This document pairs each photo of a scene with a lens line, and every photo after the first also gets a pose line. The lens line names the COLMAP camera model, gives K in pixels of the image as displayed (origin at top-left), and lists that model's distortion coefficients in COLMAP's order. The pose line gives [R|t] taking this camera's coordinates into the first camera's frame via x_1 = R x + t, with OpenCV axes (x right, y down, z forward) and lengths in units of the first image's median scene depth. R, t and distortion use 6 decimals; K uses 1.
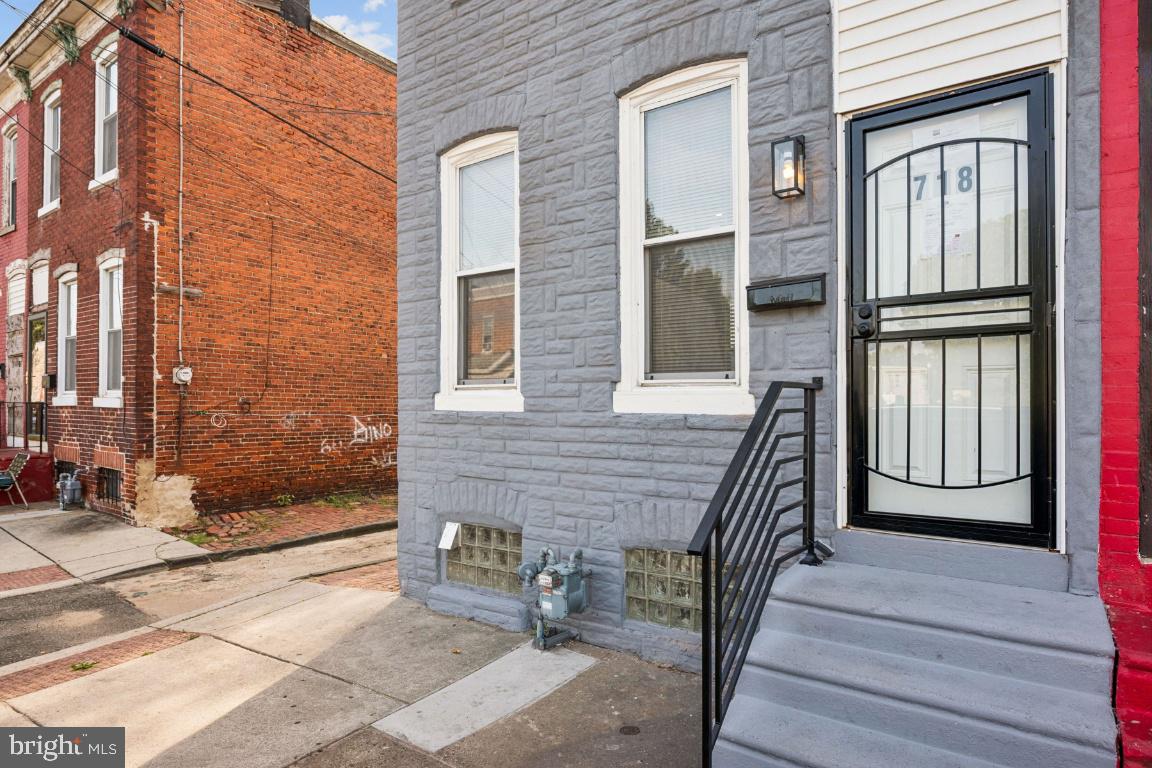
lens RADIAL K [[678.7, 0, 575.4], [0, 678.7, 389.9], [0, 0, 1]] dist [0.002921, -0.002254]
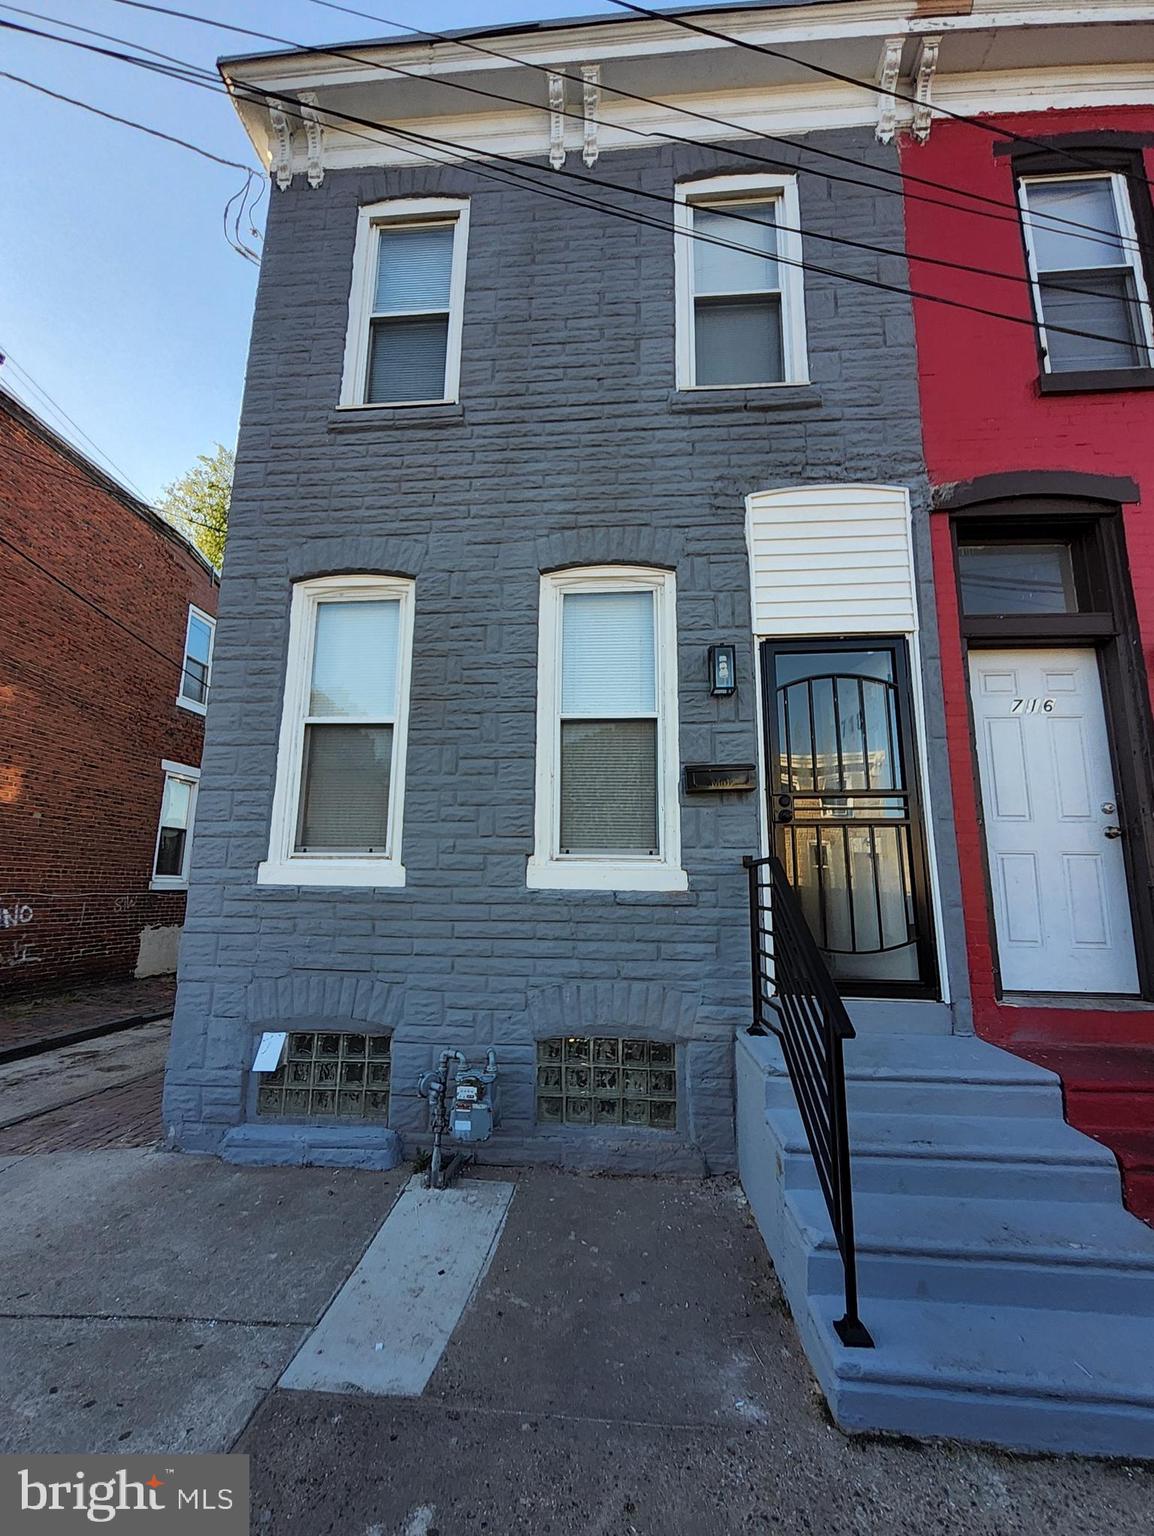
lens RADIAL K [[614.4, 0, 577.3], [0, 614.4, 771.9], [0, 0, 1]] dist [0.013152, -0.001708]
pose [[0.849292, 0.105006, 0.517374, -0.337047], [-0.021283, 0.986032, -0.165188, 0.014577], [-0.527494, 0.129282, 0.839665, 0.231154]]
